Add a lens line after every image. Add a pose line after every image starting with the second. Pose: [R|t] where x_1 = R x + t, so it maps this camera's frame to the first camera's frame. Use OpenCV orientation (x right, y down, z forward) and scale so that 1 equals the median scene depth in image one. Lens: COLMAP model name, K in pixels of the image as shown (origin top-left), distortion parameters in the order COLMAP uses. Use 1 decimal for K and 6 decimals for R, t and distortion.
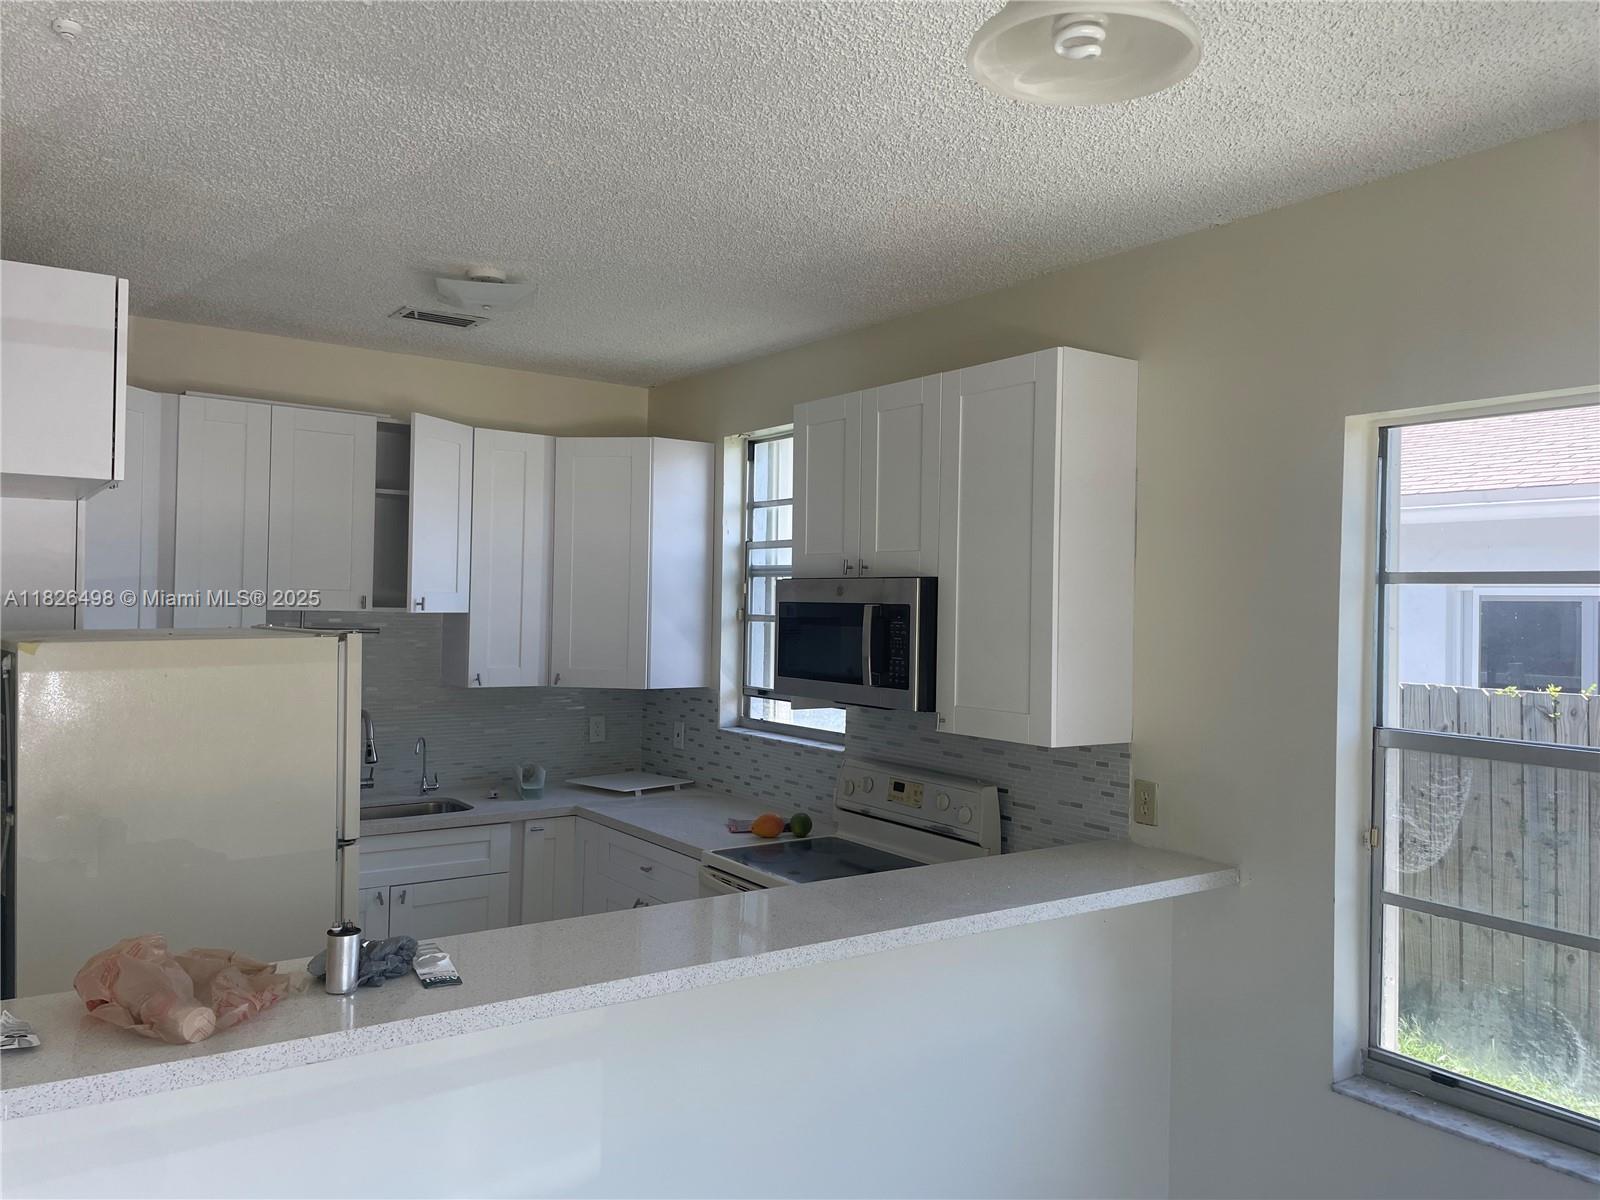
lens RADIAL K [[1201.3, 0, 800.0], [0, 1201.3, 600.0], [0, 0, 1]] dist [0.001388, -0.000356]
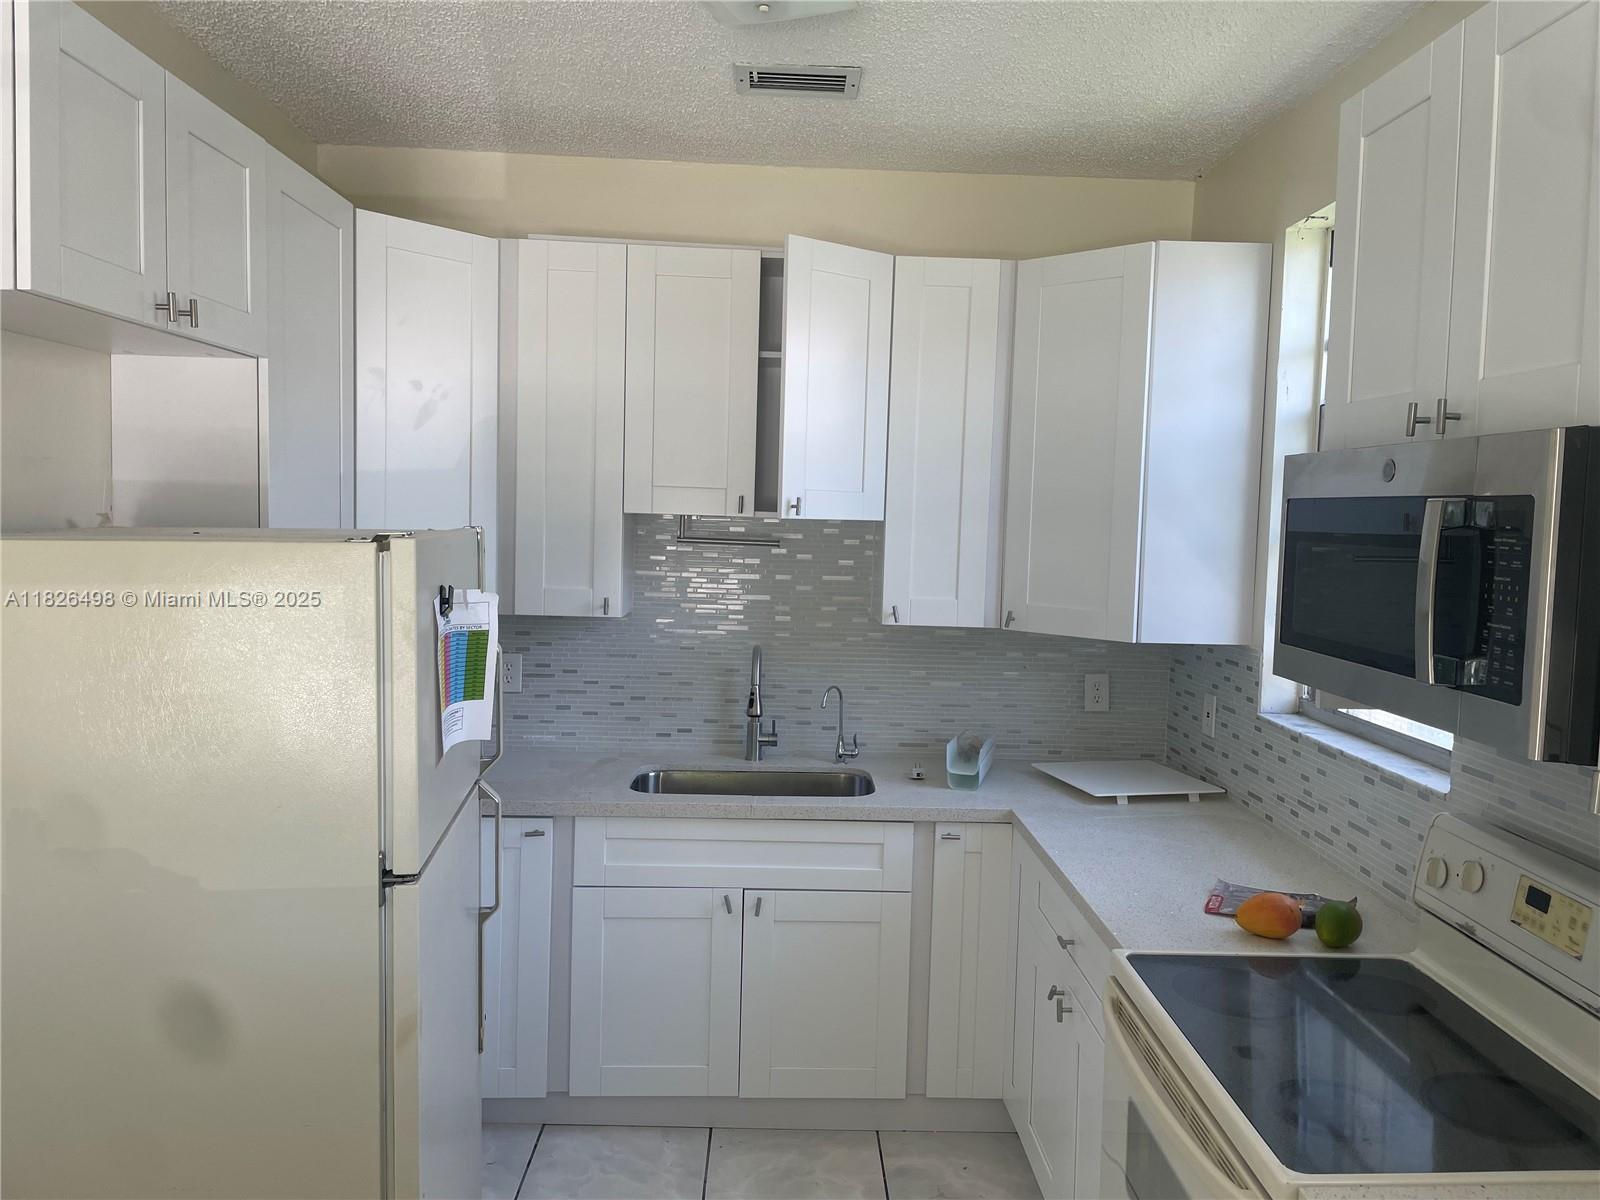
lens RADIAL K [[1207.4, 0, 800.8], [0, 1207.4, 591.8], [0, 0, 1]] dist [0.108301, -0.154782]
pose [[0.834331, 0.042646, -0.549611, 0.084021], [-0.010908, 0.998085, 0.060887, 0.009828], [0.551156, -0.044805, 0.833199, 0.379715]]
